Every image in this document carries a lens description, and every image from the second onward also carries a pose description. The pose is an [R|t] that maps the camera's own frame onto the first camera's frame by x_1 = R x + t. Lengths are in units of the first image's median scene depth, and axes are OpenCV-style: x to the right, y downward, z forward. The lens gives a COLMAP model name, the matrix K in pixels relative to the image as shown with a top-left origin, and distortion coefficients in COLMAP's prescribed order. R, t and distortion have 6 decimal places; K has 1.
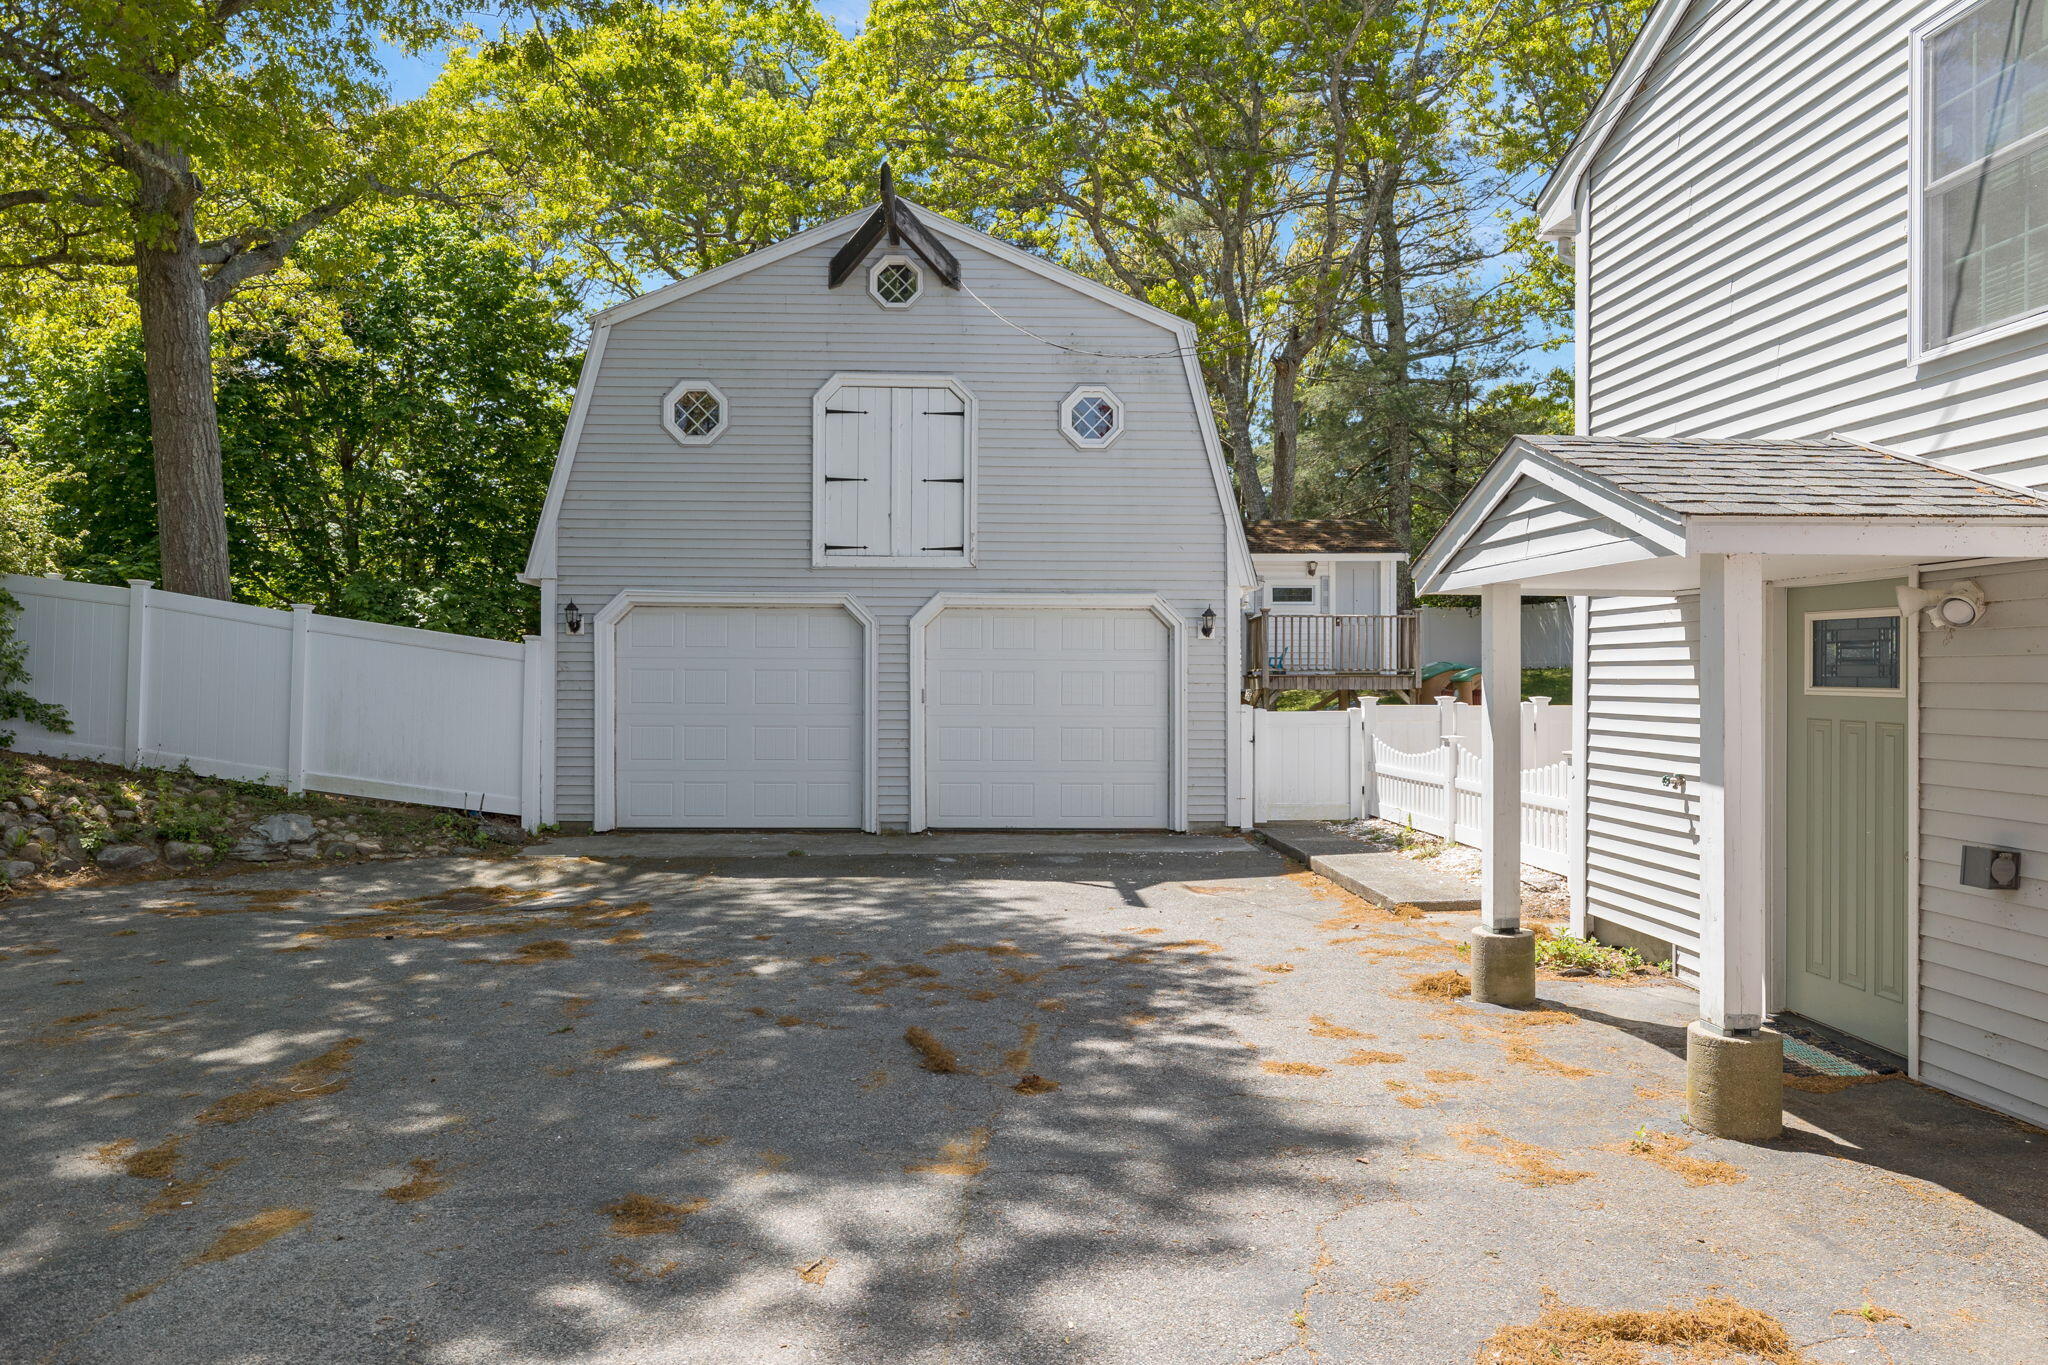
lens RADIAL K [[1408.6, 0, 1035.2], [0, 1408.6, 692.7], [0, 0, 1]] dist [-0.005442, -0.001126]
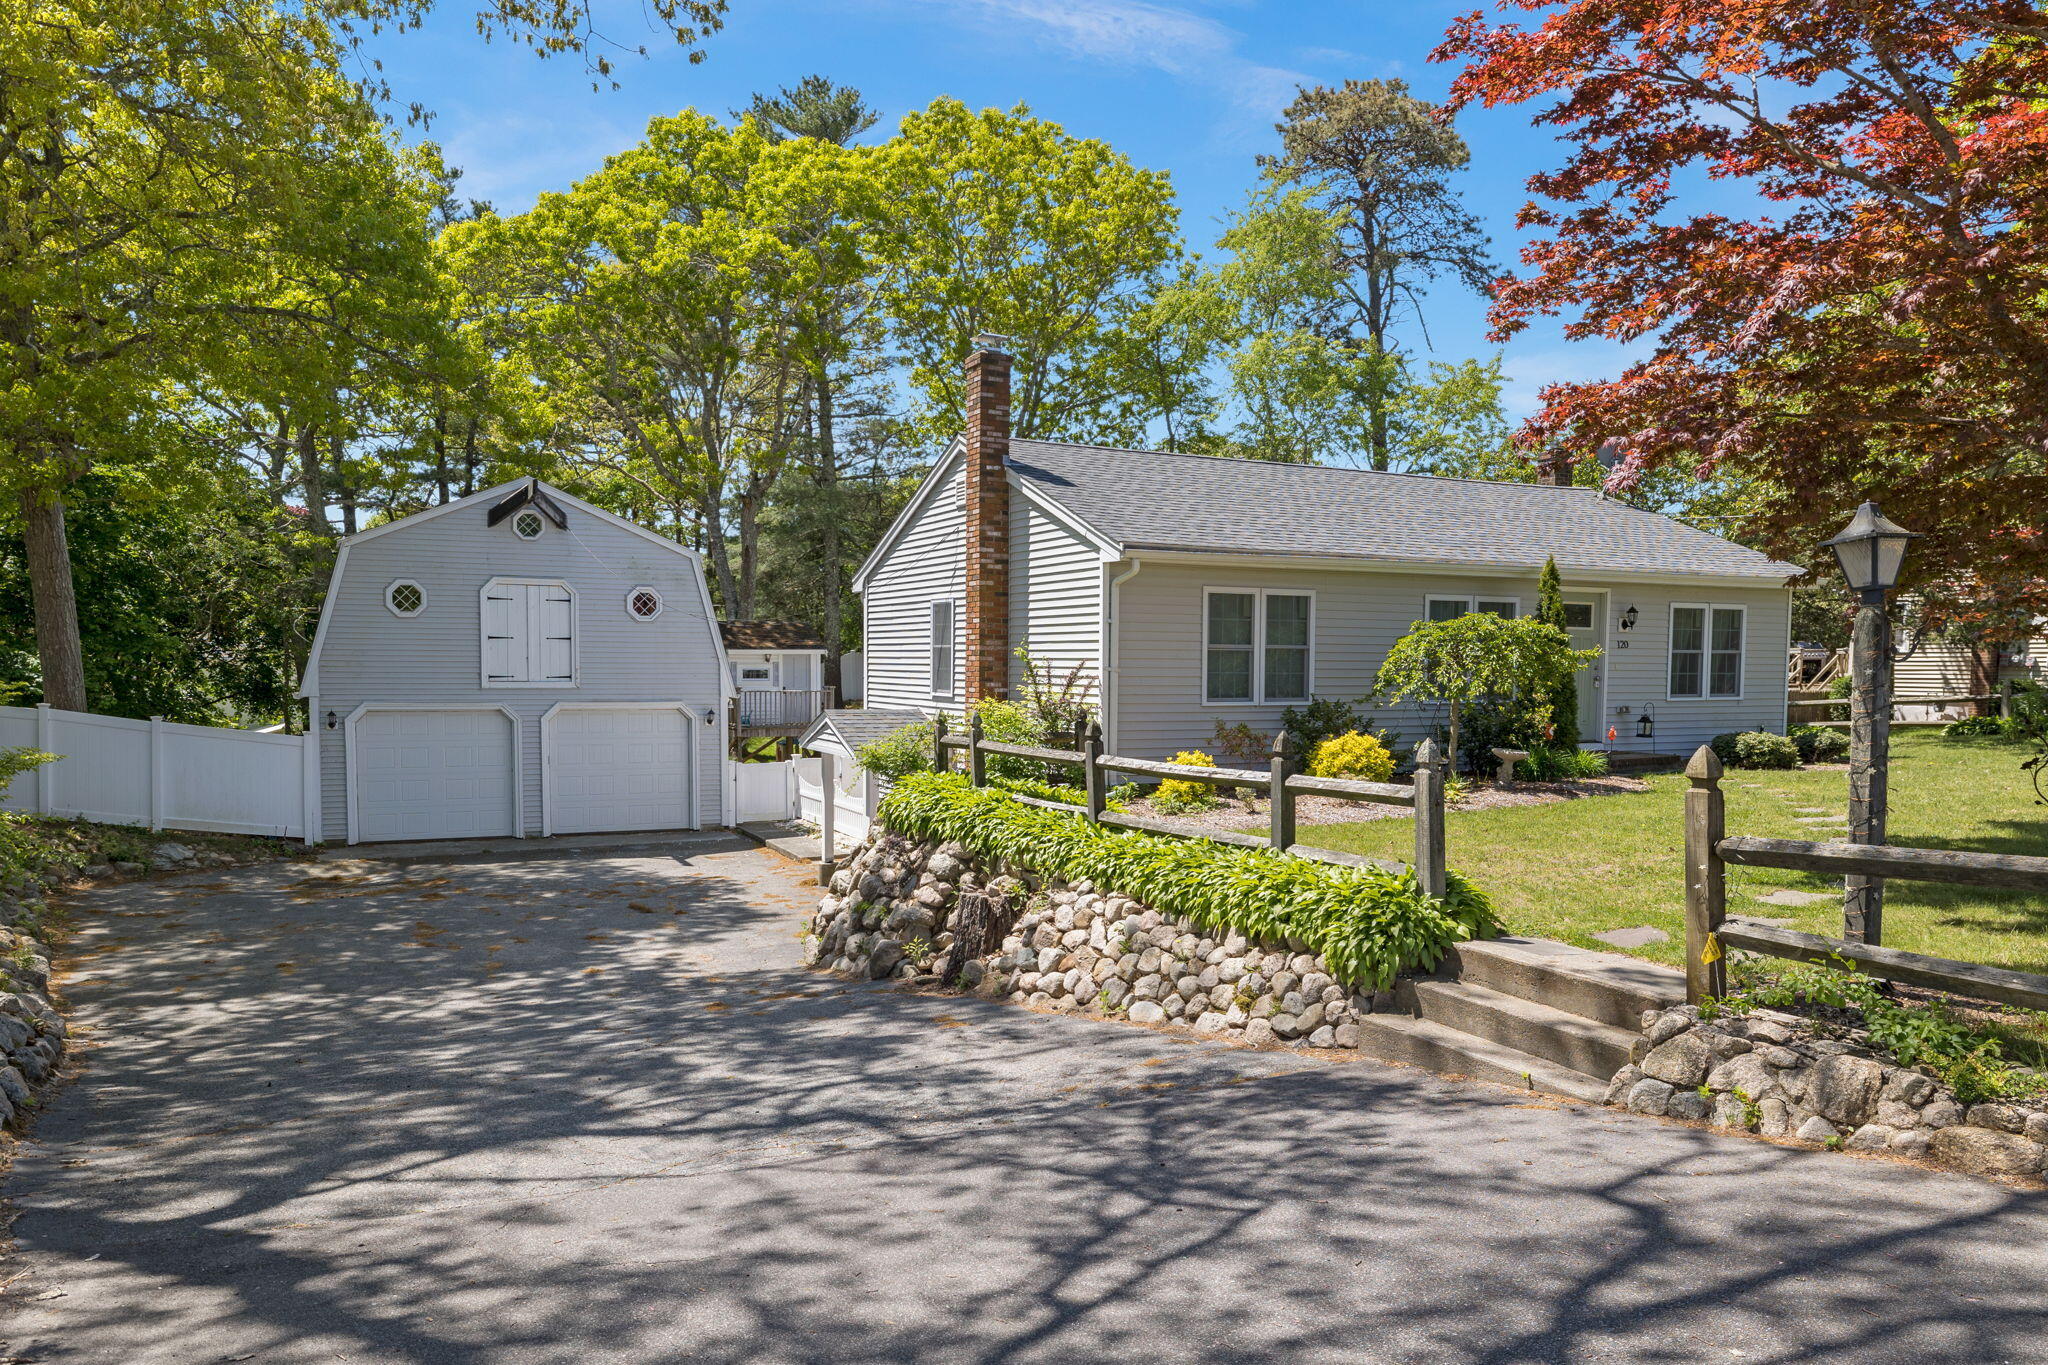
lens RADIAL K [[1408.6, 0, 1035.2], [0, 1408.6, 692.7], [0, 0, 1]] dist [-0.005442, -0.001126]
pose [[0.929562, -0.009211, 0.368551, -0.163673], [0.004173, 0.999887, 0.014462, -0.106637], [-0.368642, -0.011906, 0.929495, -0.886133]]
